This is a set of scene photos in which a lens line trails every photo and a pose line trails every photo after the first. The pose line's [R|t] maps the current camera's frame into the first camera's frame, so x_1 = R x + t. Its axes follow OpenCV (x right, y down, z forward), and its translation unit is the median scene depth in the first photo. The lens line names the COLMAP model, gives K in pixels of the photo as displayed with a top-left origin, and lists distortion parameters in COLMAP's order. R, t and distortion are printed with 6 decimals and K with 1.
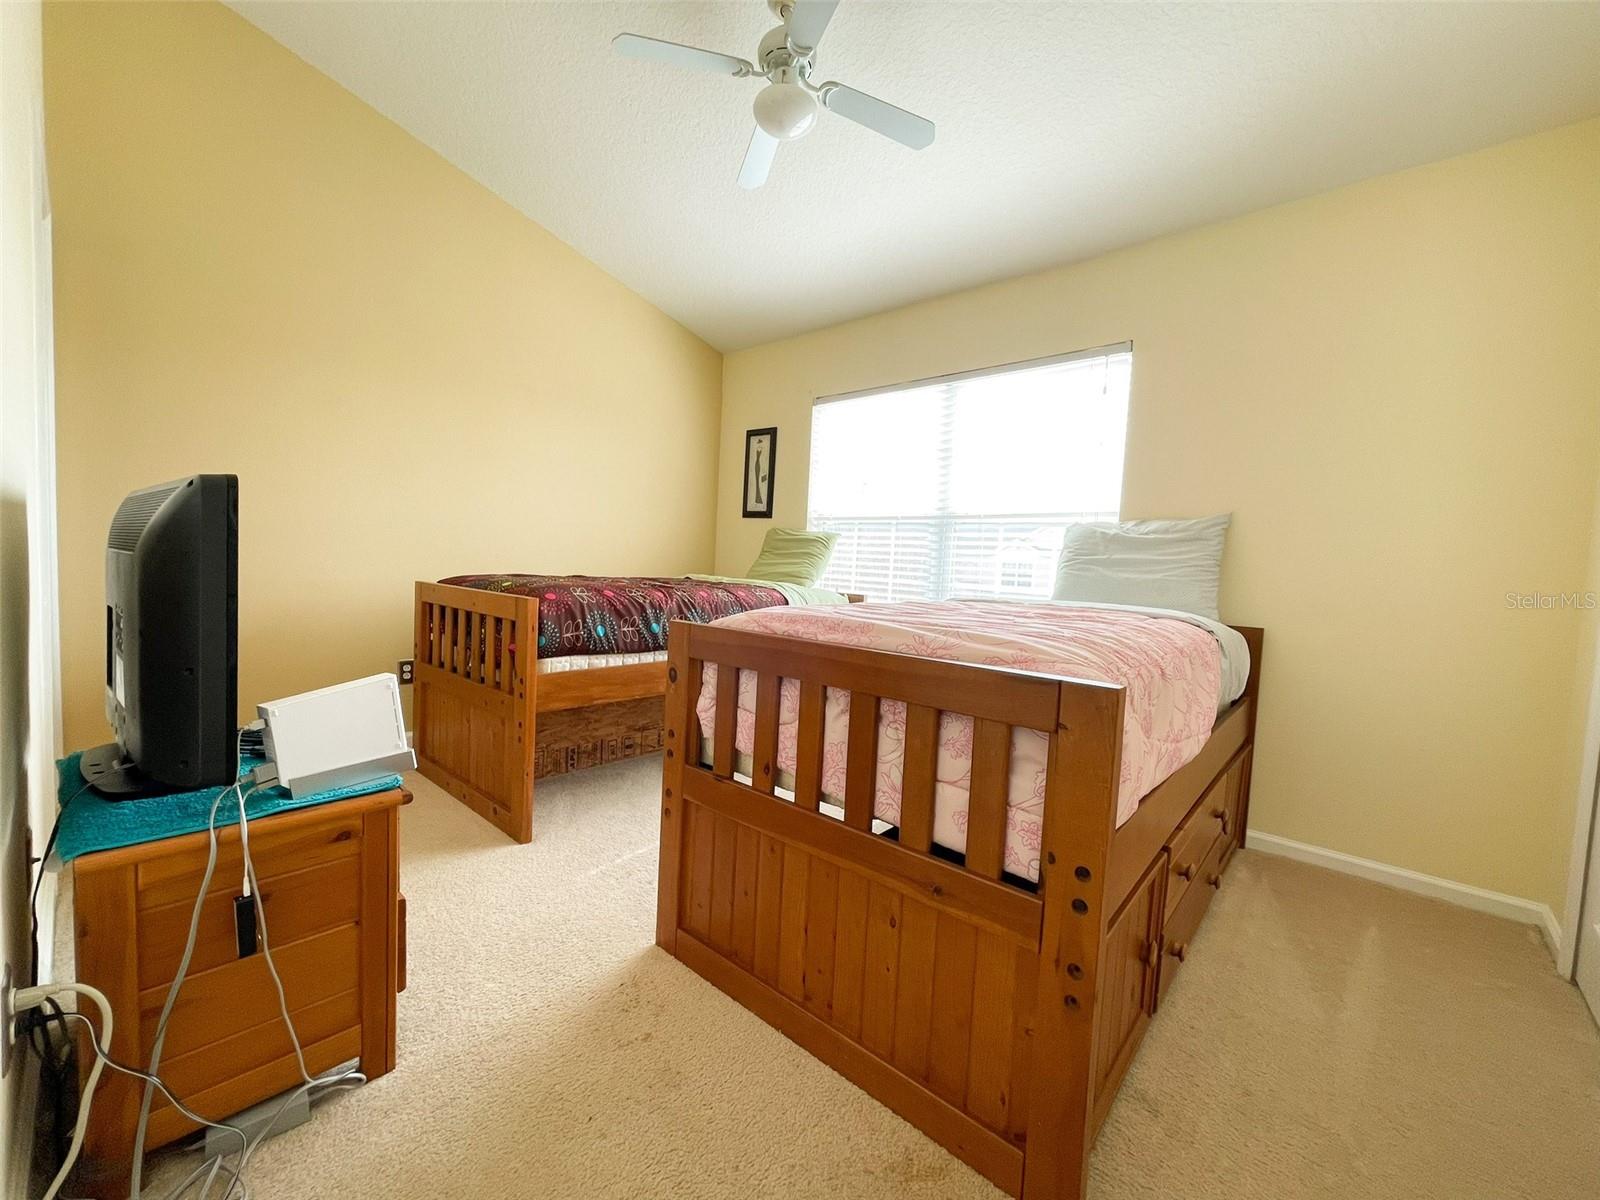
lens RADIAL K [[636.4, 0, 800.0], [0, 636.4, 600.0], [0, 0, 1]] dist [0.002143, 0.000212]
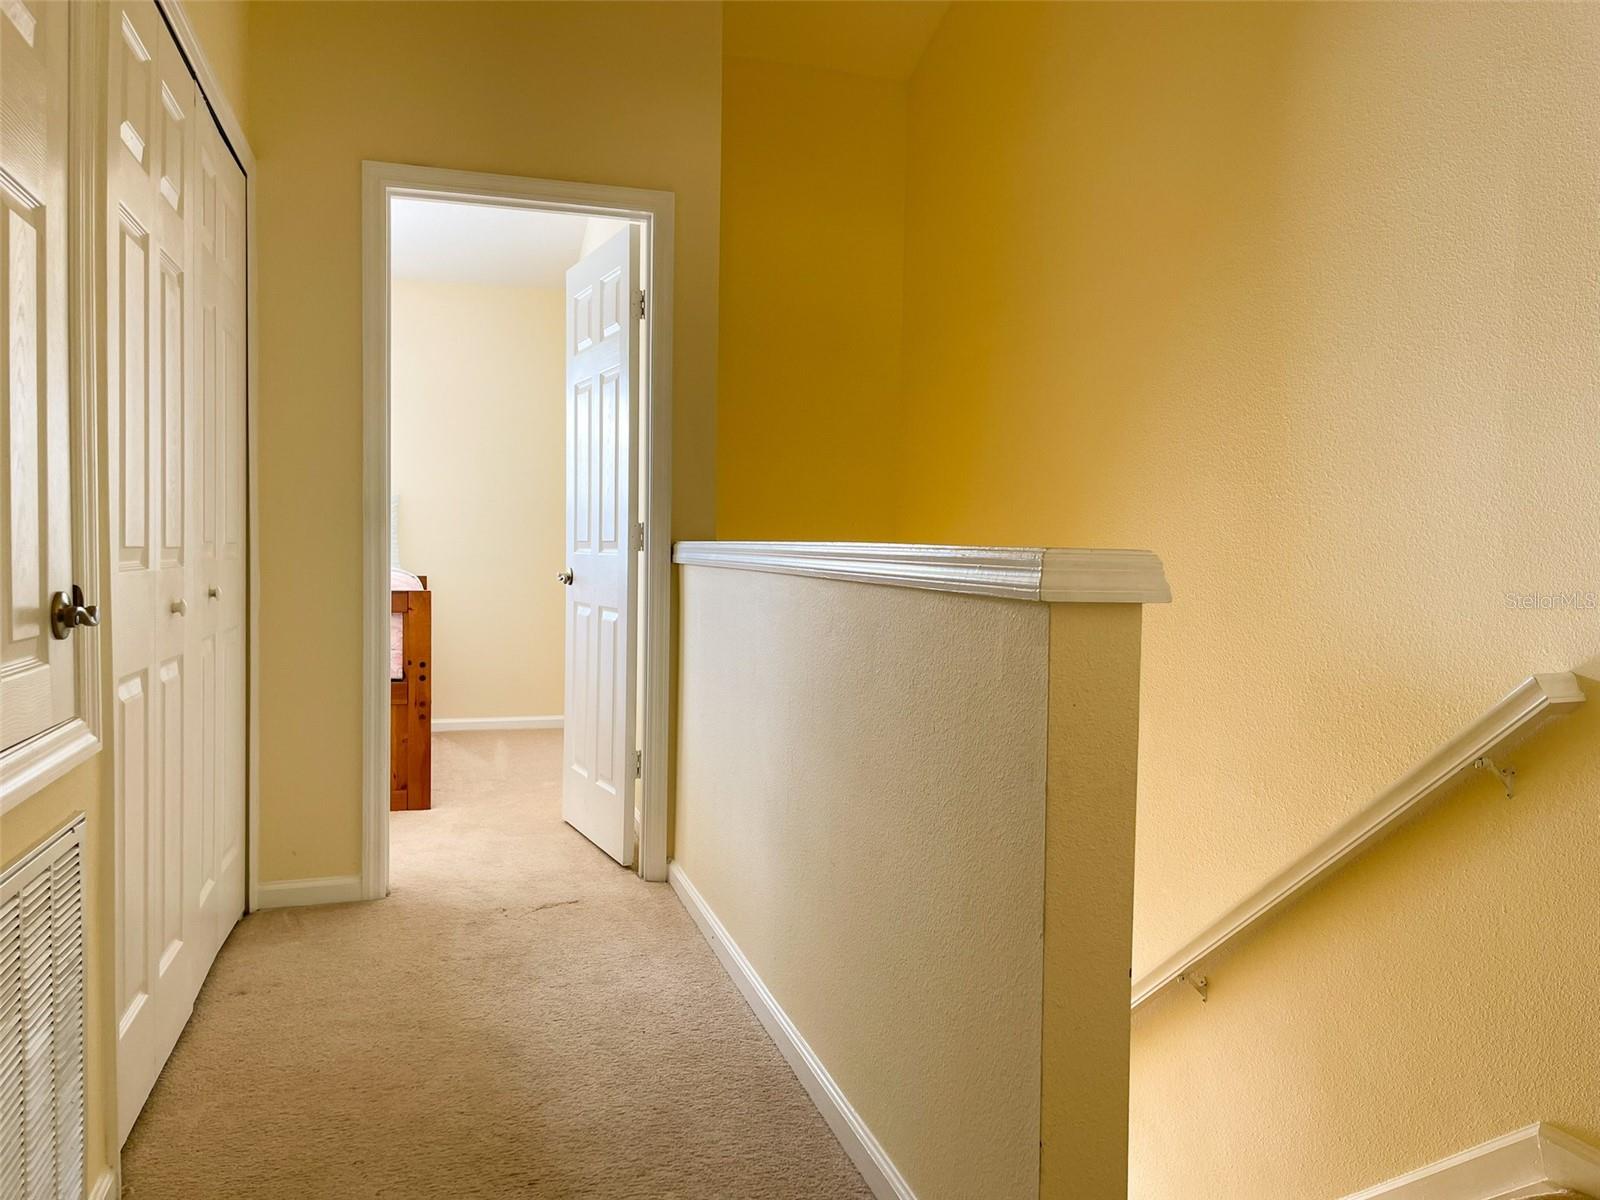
lens RADIAL K [[1255.9, 0, 800.0], [0, 1255.9, 600.0], [0, 0, 1]] dist [-0.000757, -0.012318]
pose [[0.522715, -0.076147, 0.849100, -2.358944], [0.060648, 0.996801, 0.052058, -0.000359], [-0.850348, 0.024285, 0.525661, -2.295708]]
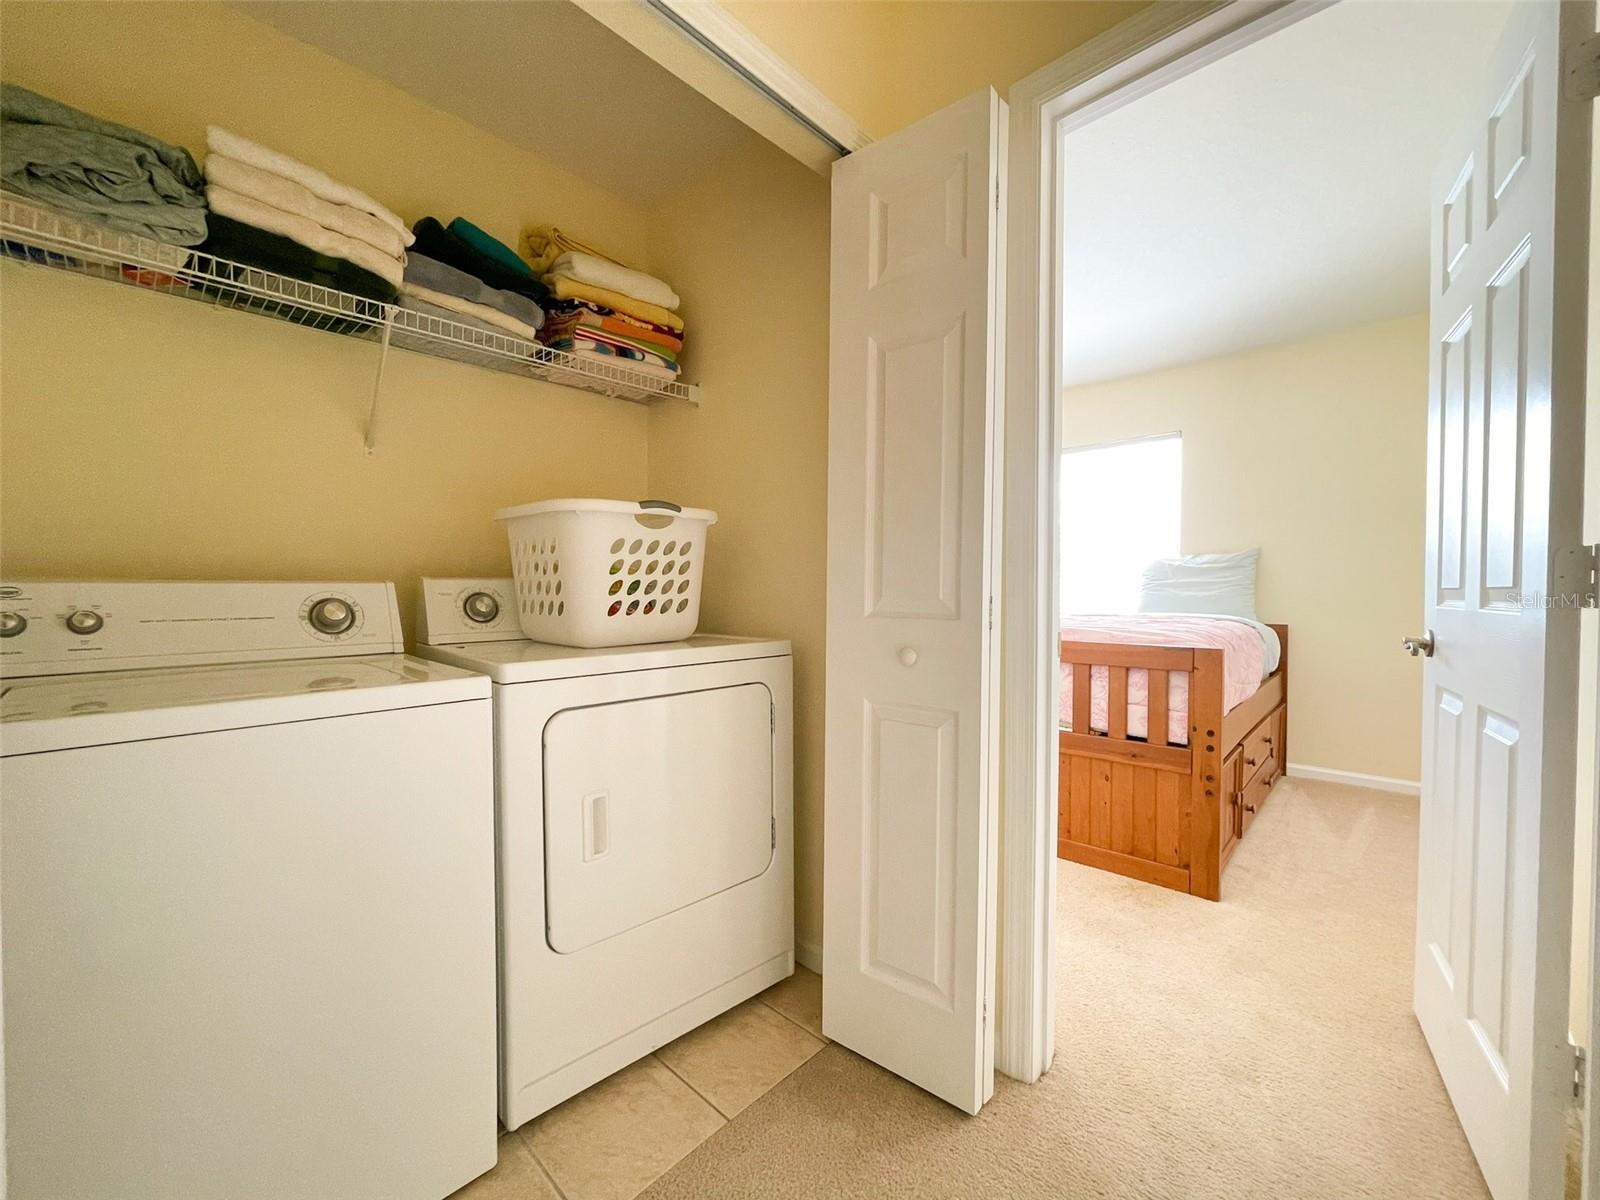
lens RADIAL K [[648.7, 0, 795.2], [0, 648.7, 603.8], [0, 0, 1]] dist [-0.003989, -0.000297]
pose [[0.998515, -0.048977, -0.023842, -0.723924], [0.048048, 0.998118, -0.038093, -0.004343], [0.025663, 0.036891, 0.998990, -1.022870]]
